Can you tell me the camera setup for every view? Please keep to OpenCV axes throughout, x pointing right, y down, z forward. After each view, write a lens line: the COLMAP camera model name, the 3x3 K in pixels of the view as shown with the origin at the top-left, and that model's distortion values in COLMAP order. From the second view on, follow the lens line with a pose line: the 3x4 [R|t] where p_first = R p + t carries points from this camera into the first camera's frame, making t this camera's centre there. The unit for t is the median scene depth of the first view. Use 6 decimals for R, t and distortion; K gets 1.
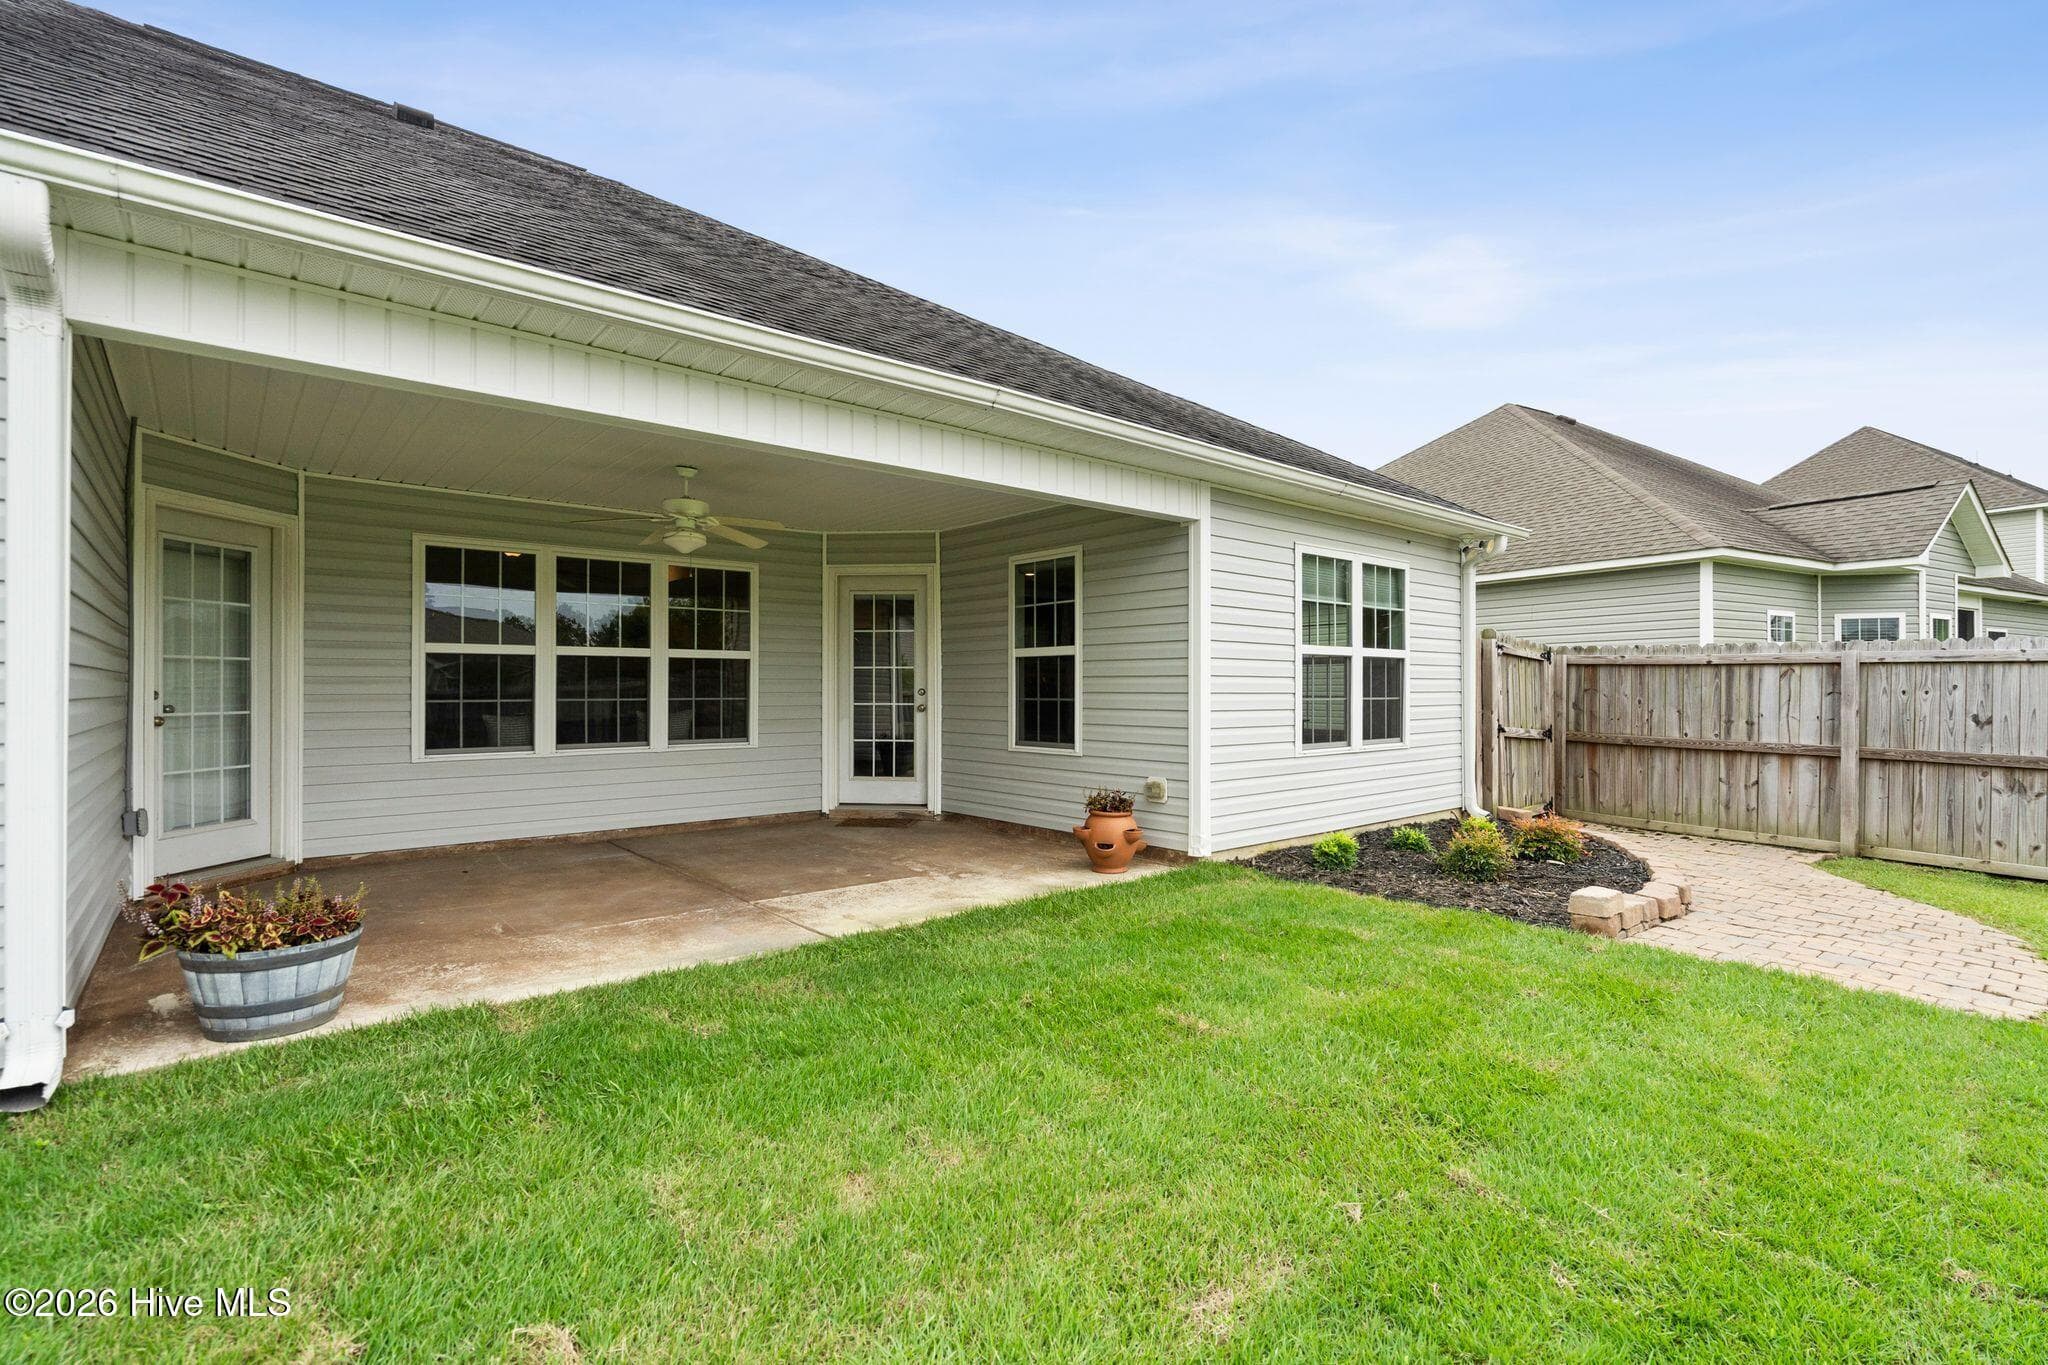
lens RADIAL K [[939.6, 0, 1013.5], [0, 939.6, 681.4], [0, 0, 1]] dist [-0.000947, 0.000449]
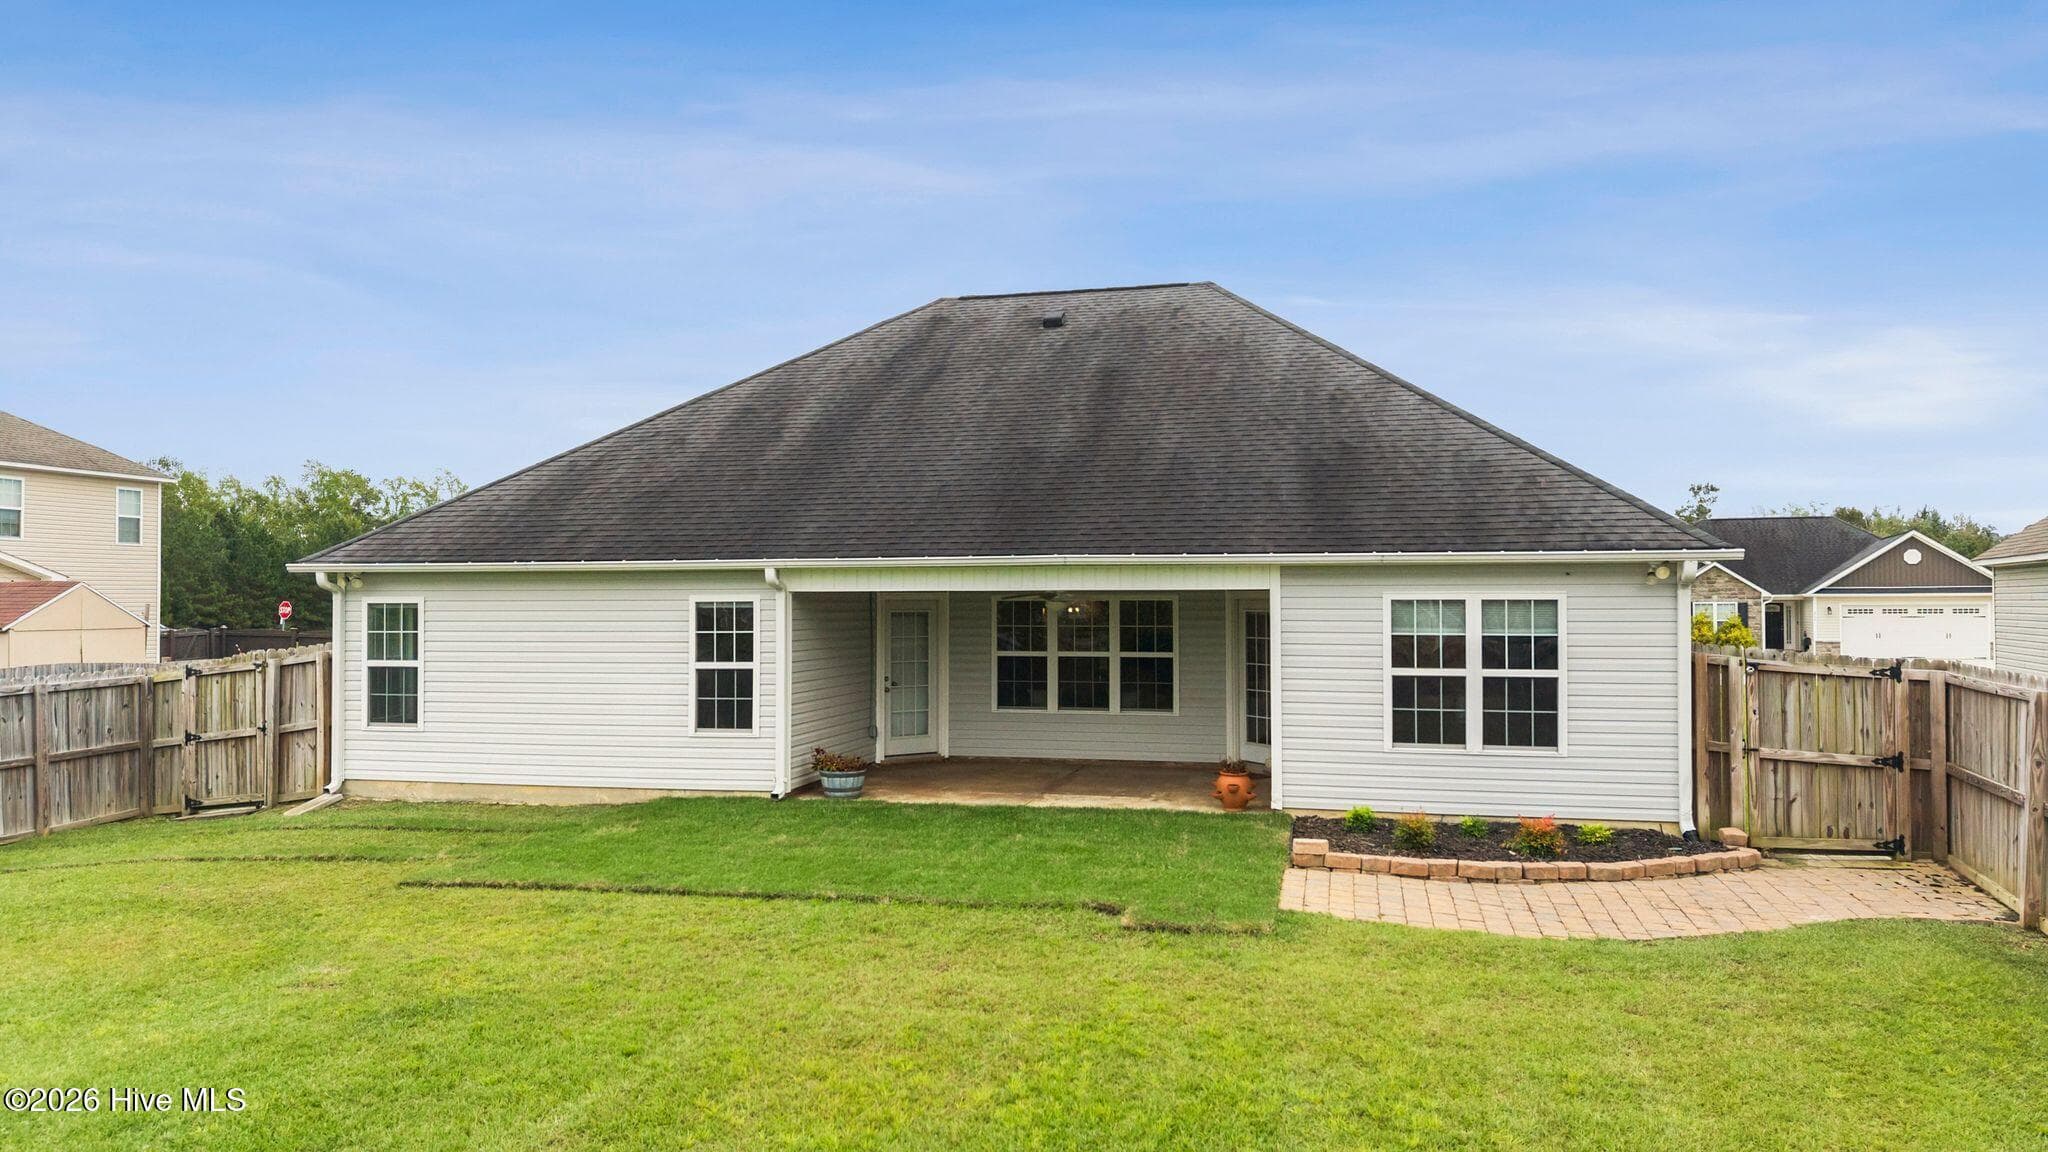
lens RADIAL K [[1366.6, 0, 1035.9], [0, 1366.6, 582.4], [0, 0, 1]] dist [0.046865, -0.055431]
pose [[0.596352, -0.011016, -0.802647, 1.508650], [0.006887, 0.999939, -0.008606, -0.142217], [0.802693, -0.000396, 0.596392, -0.552194]]
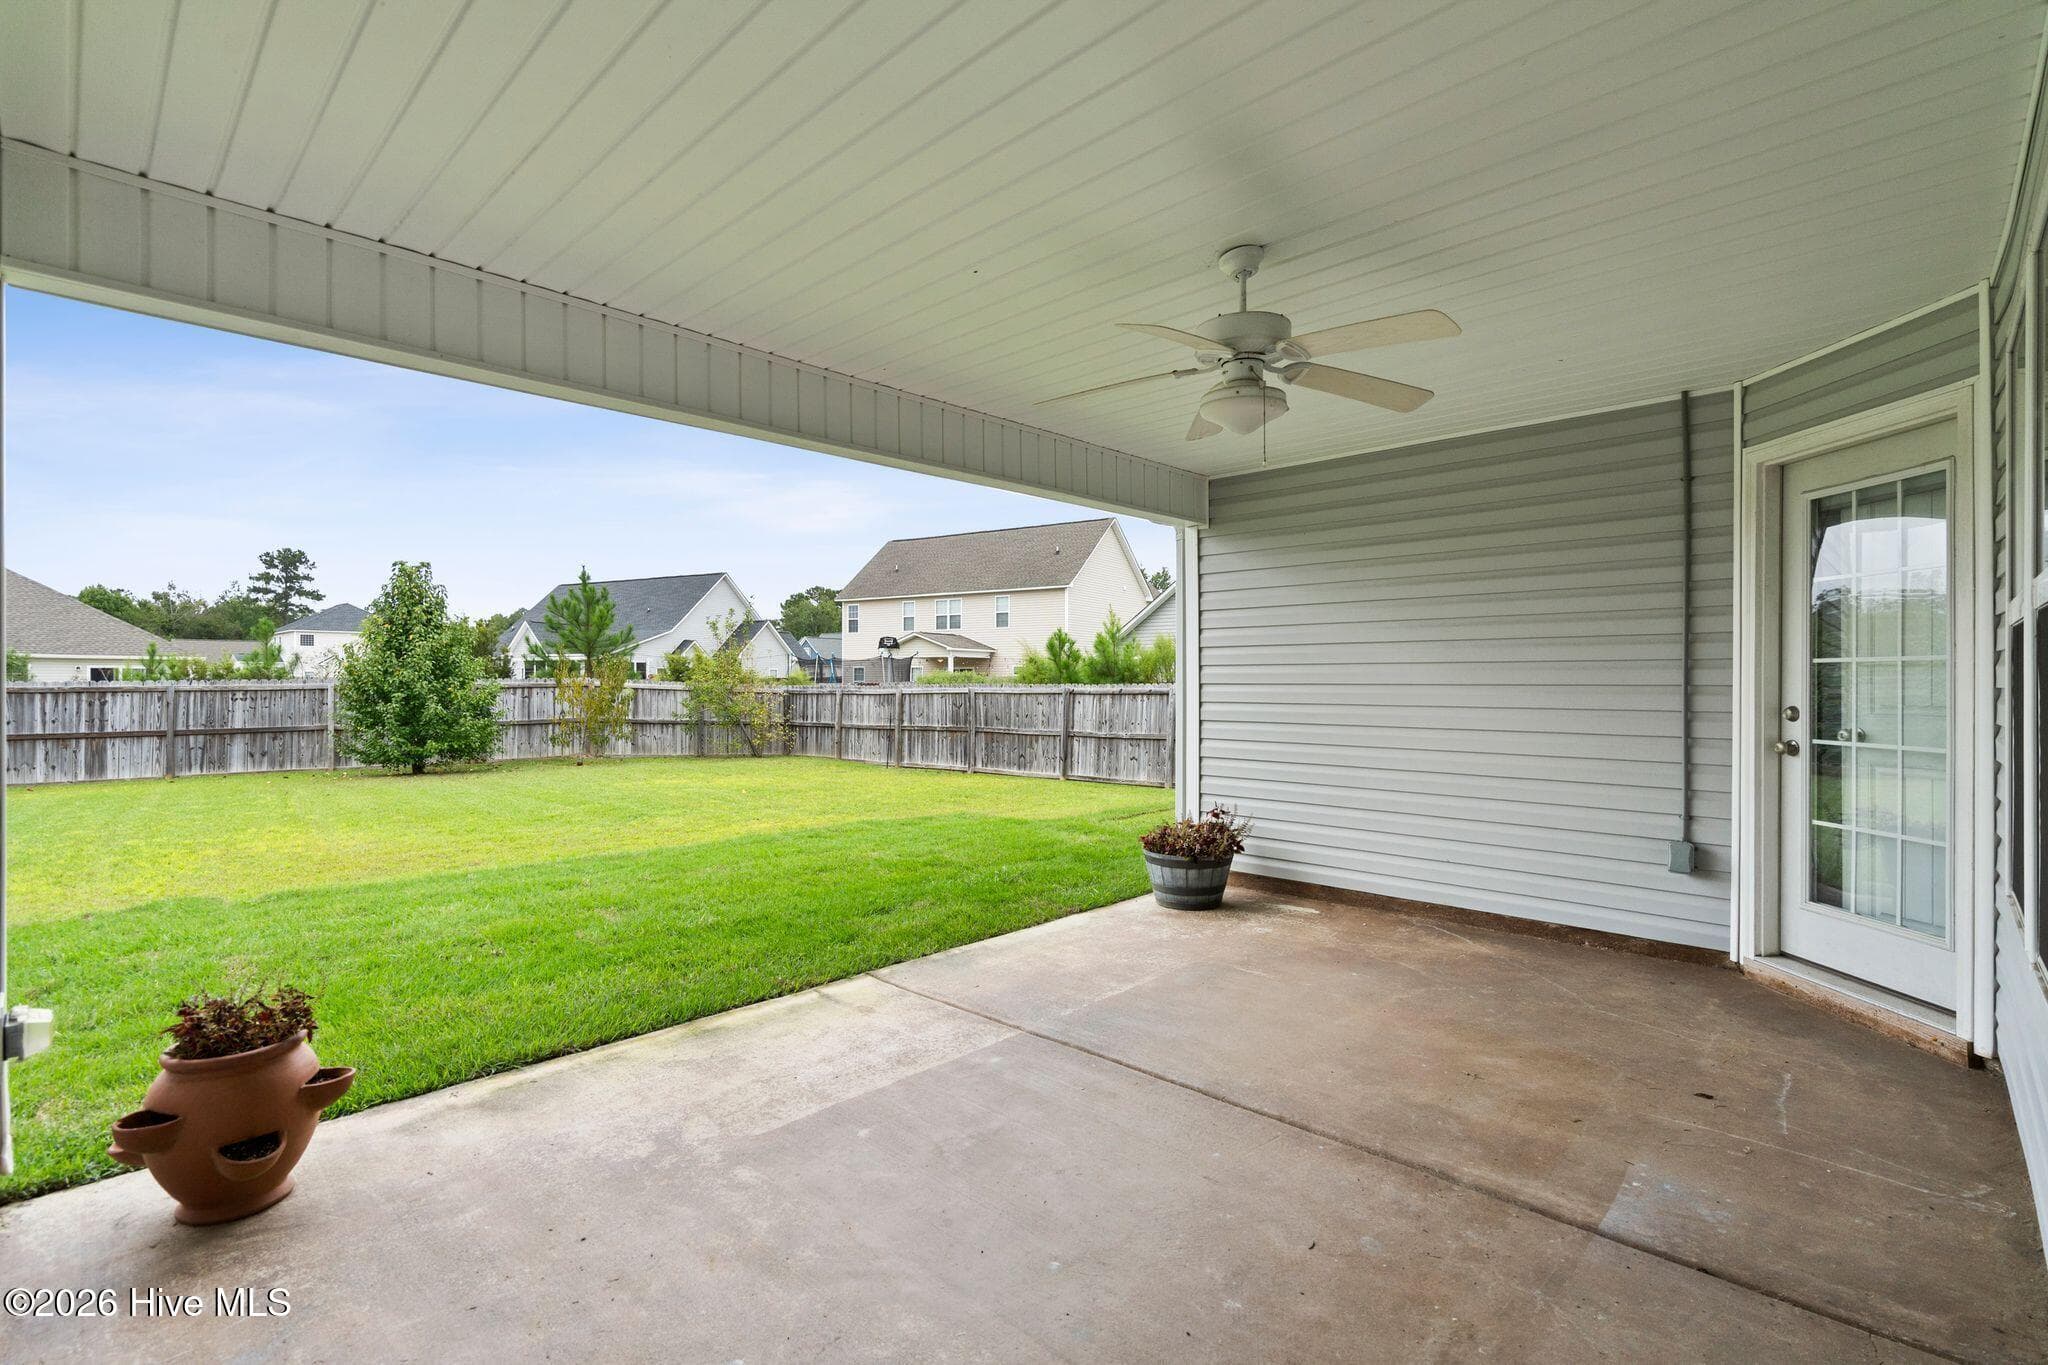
lens RADIAL K [[939.6, 0, 1013.5], [0, 939.6, 681.4], [0, 0, 1]] dist [-0.000947, 0.000449]
pose [[-0.996408, 0.005244, -0.084523, -0.159121], [0.005928, 0.999952, -0.007847, -0.006202], [0.084478, -0.008320, -0.996391, 1.214779]]
